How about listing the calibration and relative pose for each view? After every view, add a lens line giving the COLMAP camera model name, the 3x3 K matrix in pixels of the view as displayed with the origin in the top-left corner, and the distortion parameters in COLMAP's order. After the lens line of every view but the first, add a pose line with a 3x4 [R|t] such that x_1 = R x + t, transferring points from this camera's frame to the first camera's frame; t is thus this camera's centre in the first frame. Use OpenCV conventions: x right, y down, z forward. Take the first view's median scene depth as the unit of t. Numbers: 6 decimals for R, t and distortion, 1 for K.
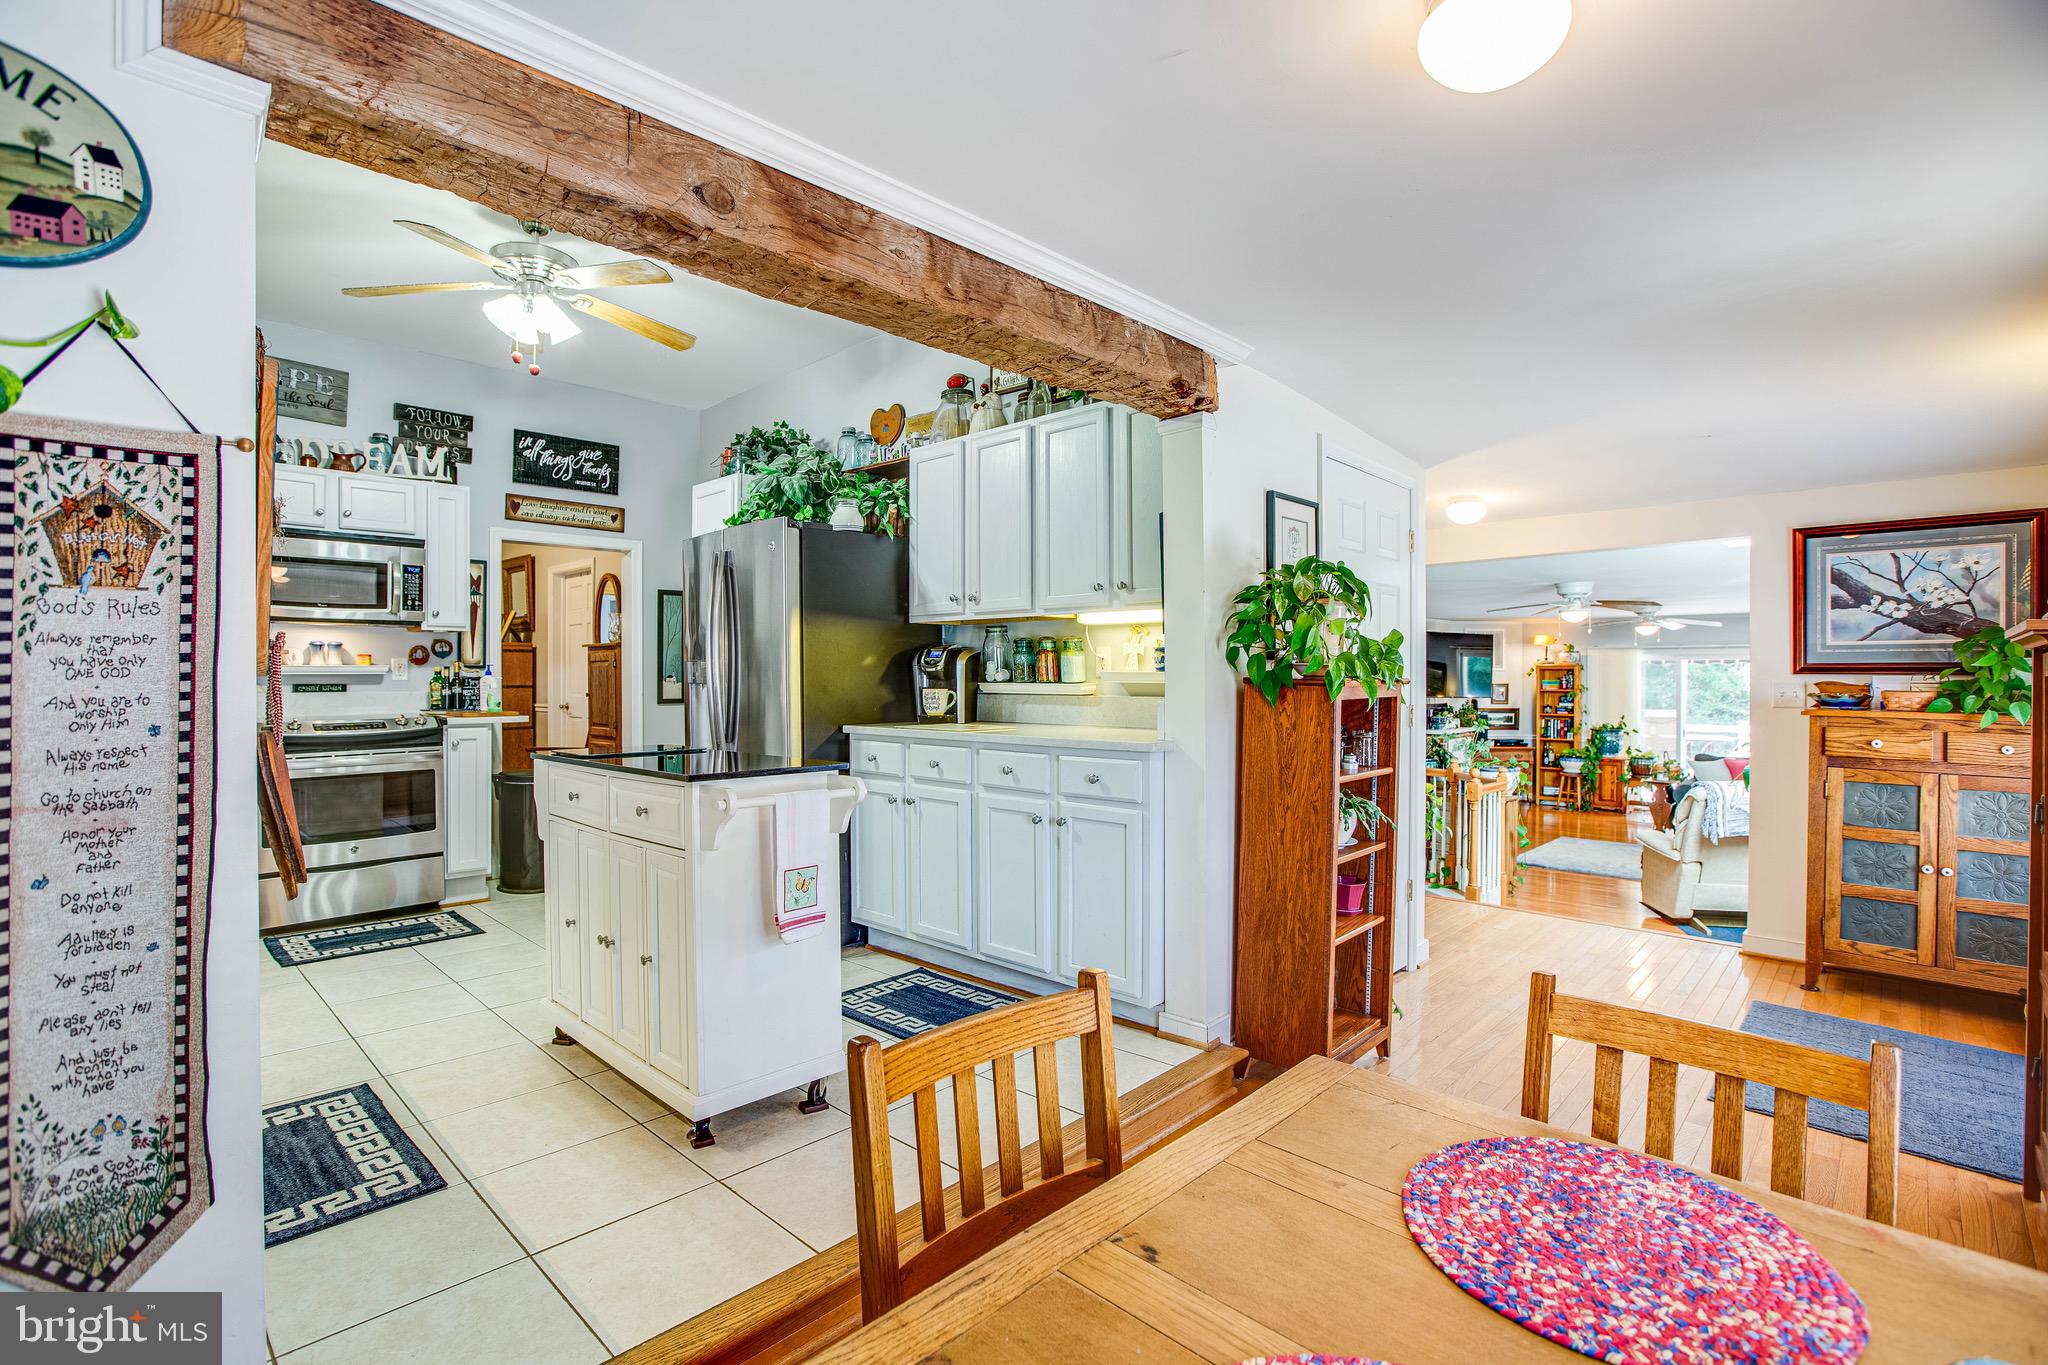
lens RADIAL K [[950.8, 0, 1010.1], [0, 950.8, 676.9], [0, 0, 1]] dist [-0.045724, 0.015558]
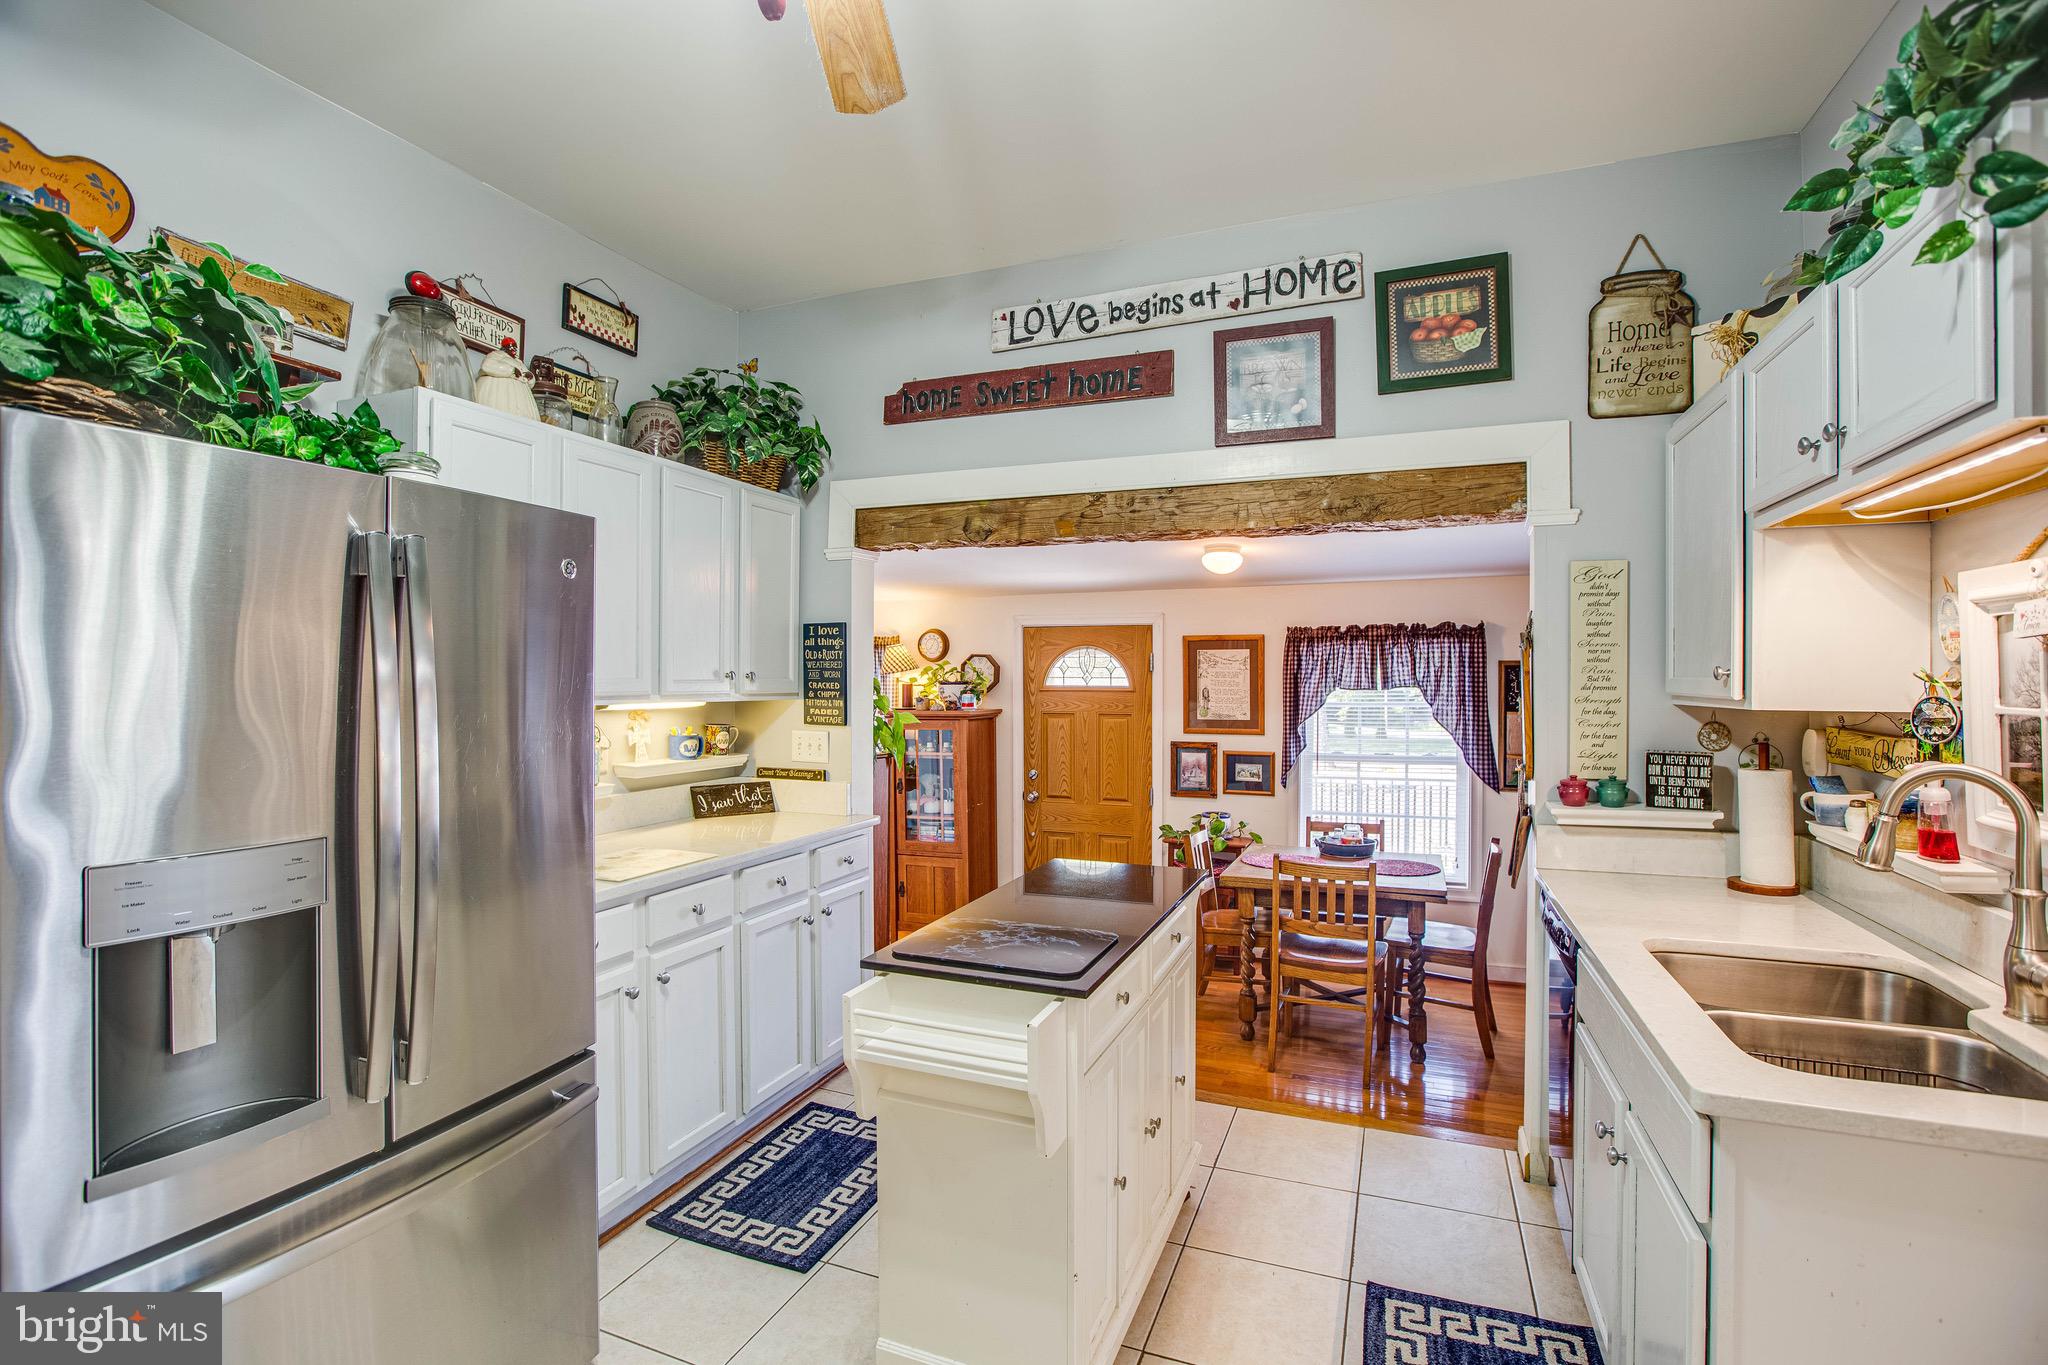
lens RADIAL K [[950.8, 0, 1026.4], [0, 950.8, 677.0], [0, 0, 1]] dist [-0.045724, 0.015558]
pose [[-0.382116, 0.001191, 0.924114, -0.655002], [0.003664, 0.999993, 0.000226, -0.066968], [-0.924107, 0.003473, -0.382118, 0.801860]]
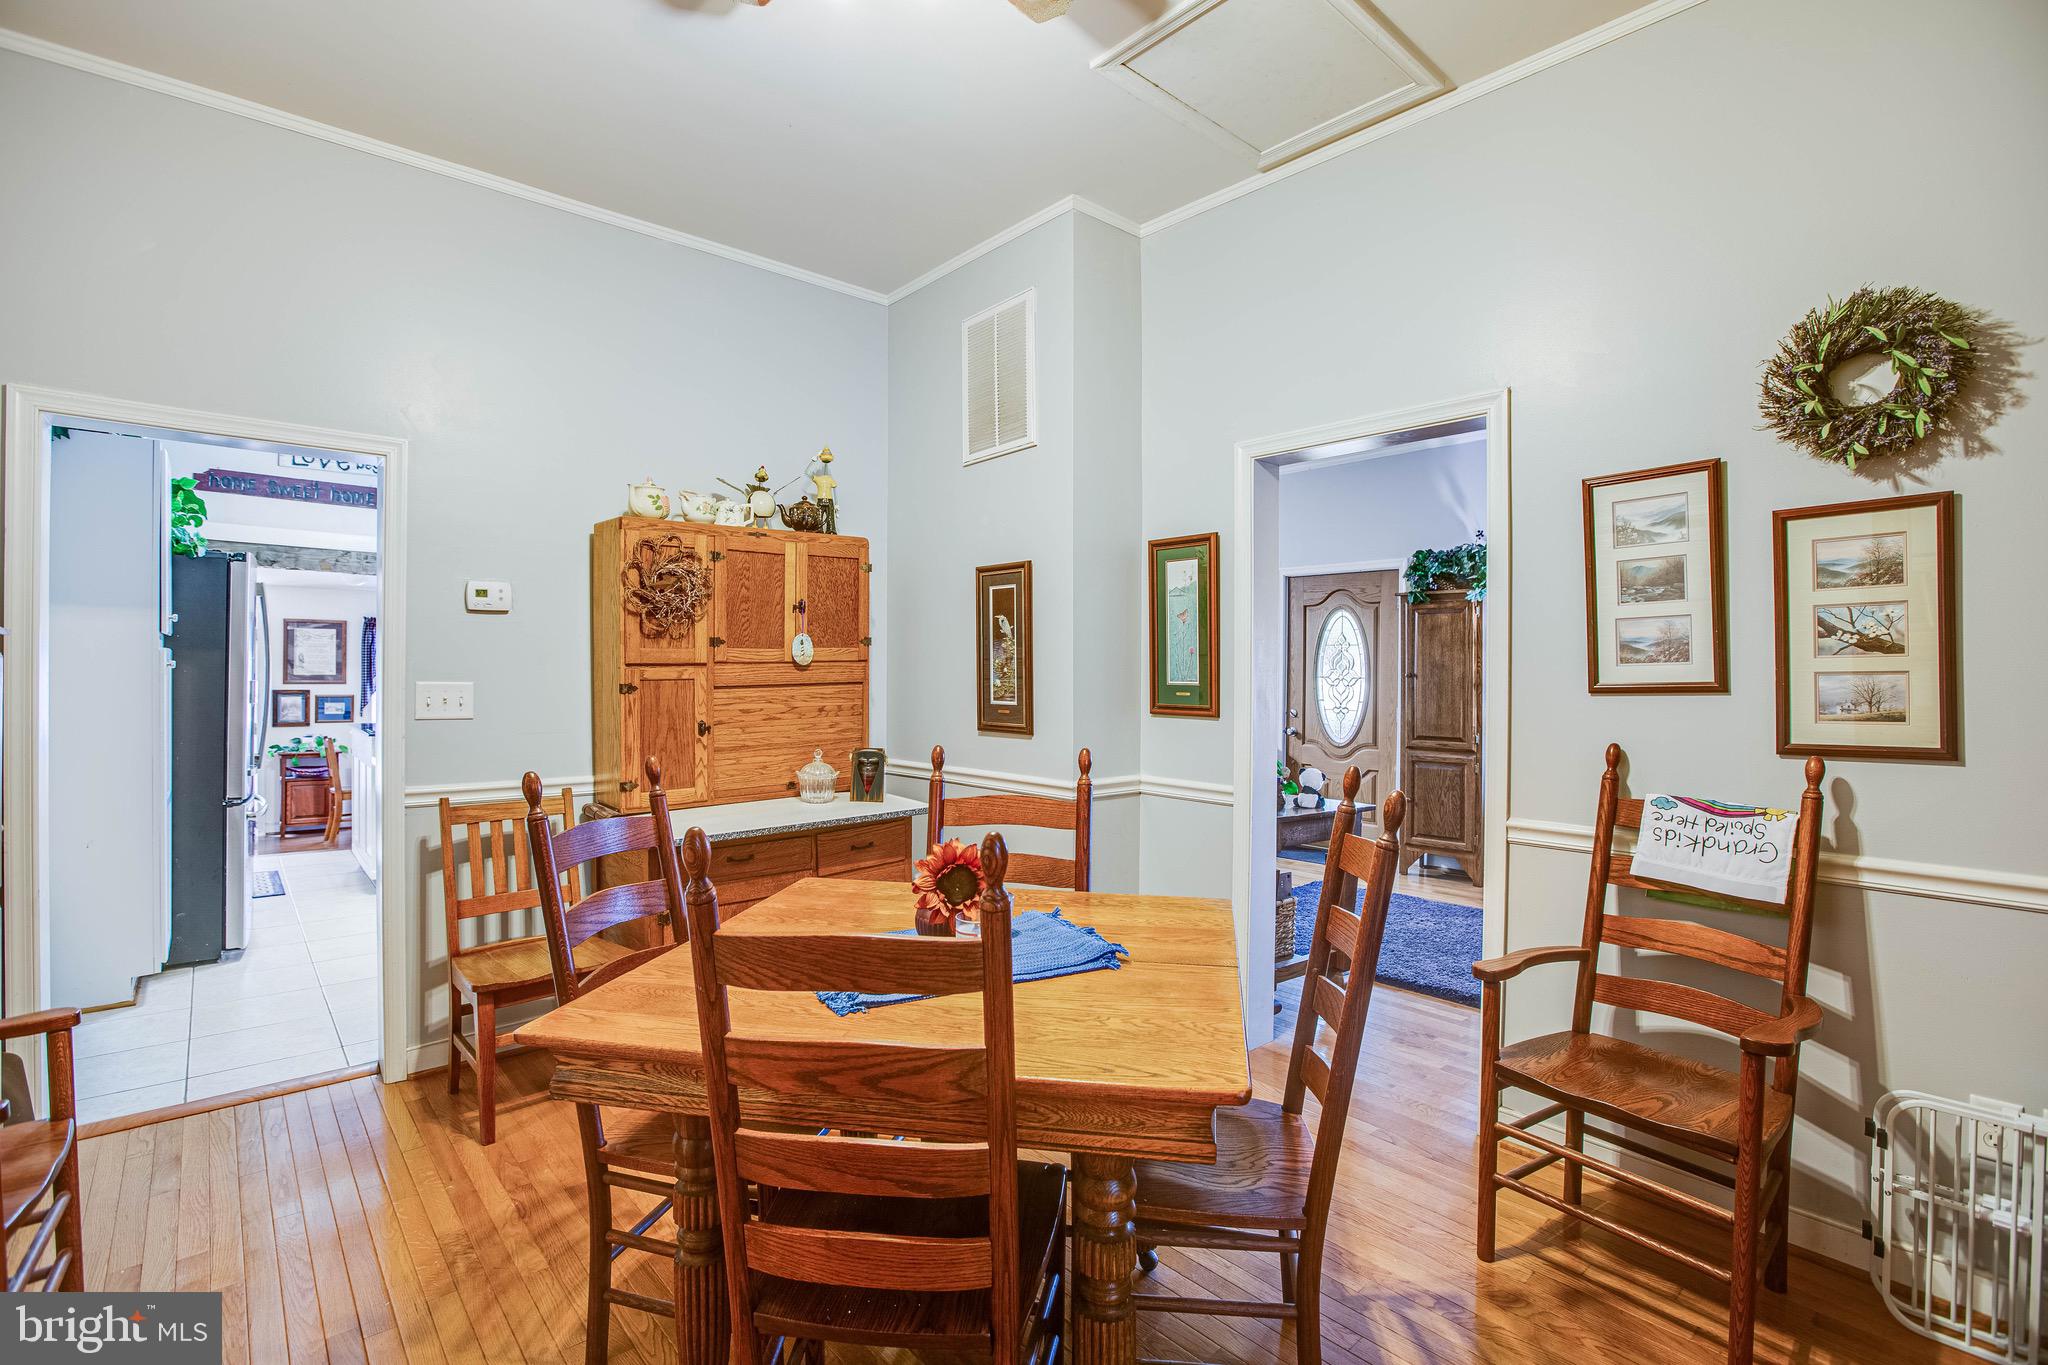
lens RADIAL K [[950.8, 0, 1005.2], [0, 950.8, 670.3], [0, 0, 1]] dist [-0.045724, 0.015558]
pose [[-0.996418, -0.006880, 0.084287, -1.118496], [-0.006903, 0.999976, 0.000022, -0.031221], [-0.084286, -0.000559, -0.996441, 1.773093]]
